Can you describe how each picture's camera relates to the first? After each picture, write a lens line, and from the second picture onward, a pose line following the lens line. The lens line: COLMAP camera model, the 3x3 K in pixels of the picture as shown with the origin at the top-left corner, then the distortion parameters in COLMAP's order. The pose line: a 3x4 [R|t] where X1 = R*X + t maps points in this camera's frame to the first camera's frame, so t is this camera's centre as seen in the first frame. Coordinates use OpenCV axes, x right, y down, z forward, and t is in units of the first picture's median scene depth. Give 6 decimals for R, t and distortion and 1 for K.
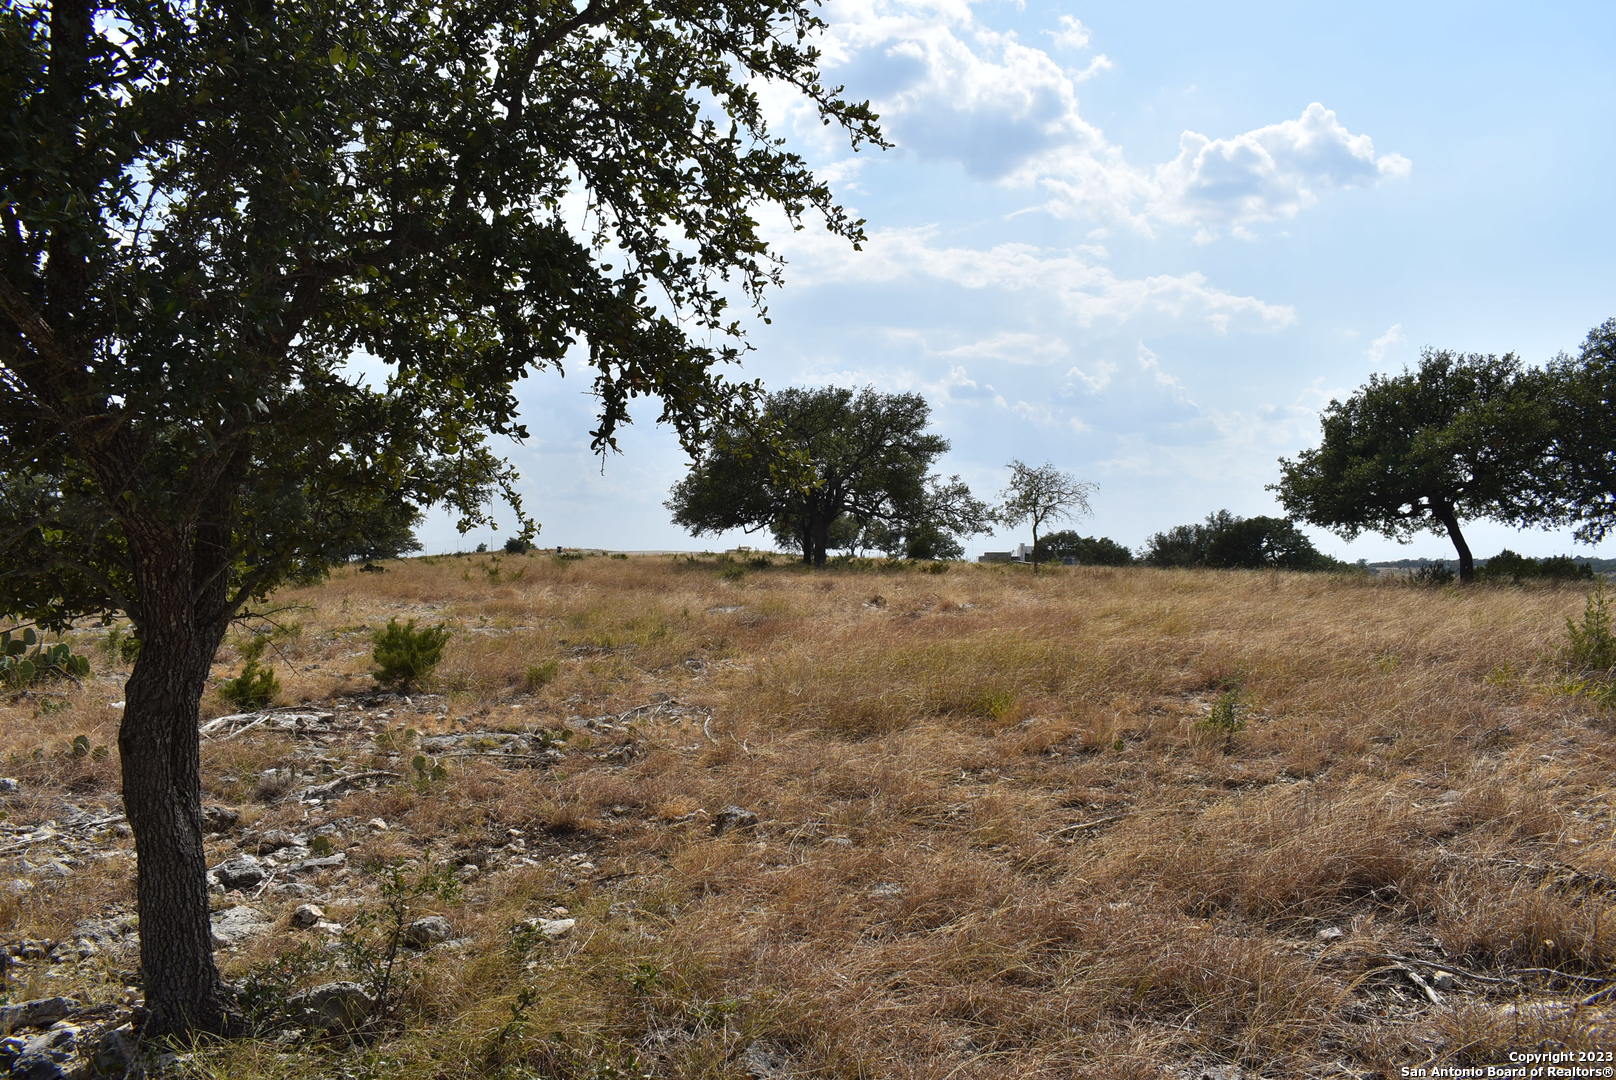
lens RADIAL K [[1254.9, 0, 798.2], [0, 1254.9, 540.3], [0, 0, 1]] dist [-0.098535, 0.017275]
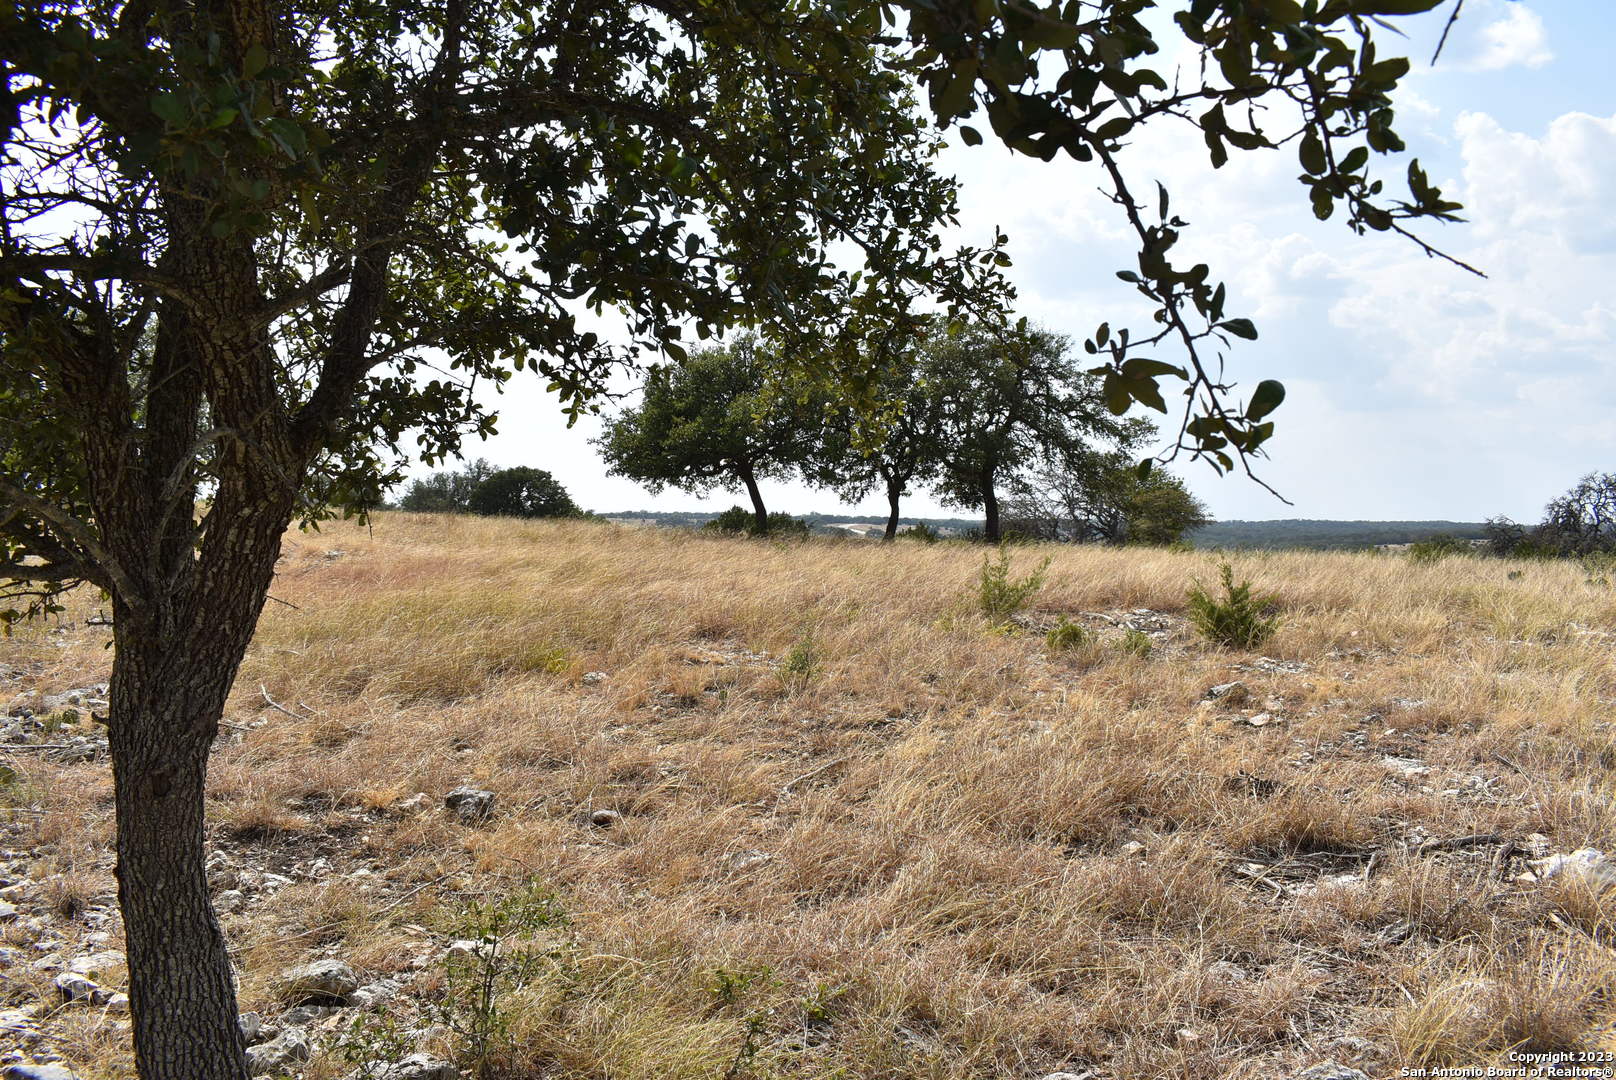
lens RADIAL K [[1254.9, 0, 802.5], [0, 1254.9, 527.3], [0, 0, 1]] dist [-0.098535, 0.017275]
pose [[0.805398, 0.016197, 0.592513, -0.499203], [-0.036294, 0.999098, 0.022022, -0.000421], [-0.591622, -0.039241, 0.805260, 0.192290]]
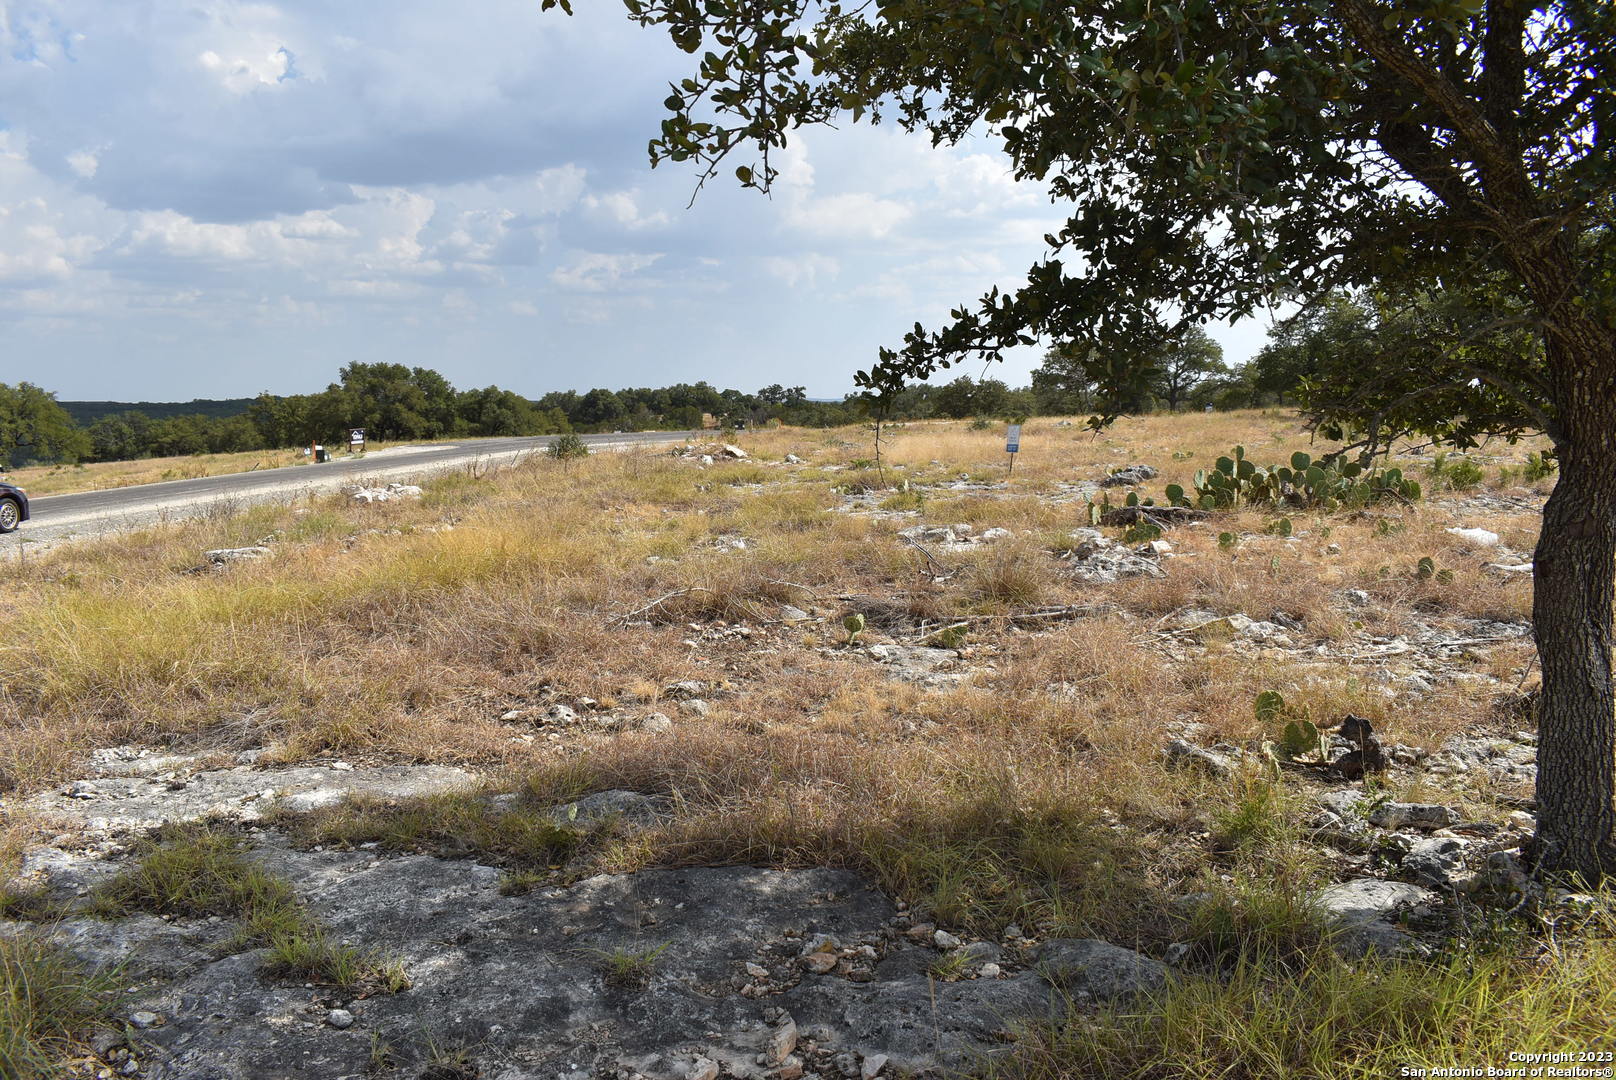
lens RADIAL K [[1254.9, 0, 802.6], [0, 1254.9, 538.1], [0, 0, 1]] dist [-0.098535, 0.017275]
pose [[0.564818, 0.087175, -0.820598, -0.073805], [0.024826, 0.992159, 0.122488, 0.009780], [0.824842, -0.089555, 0.558225, -0.011901]]
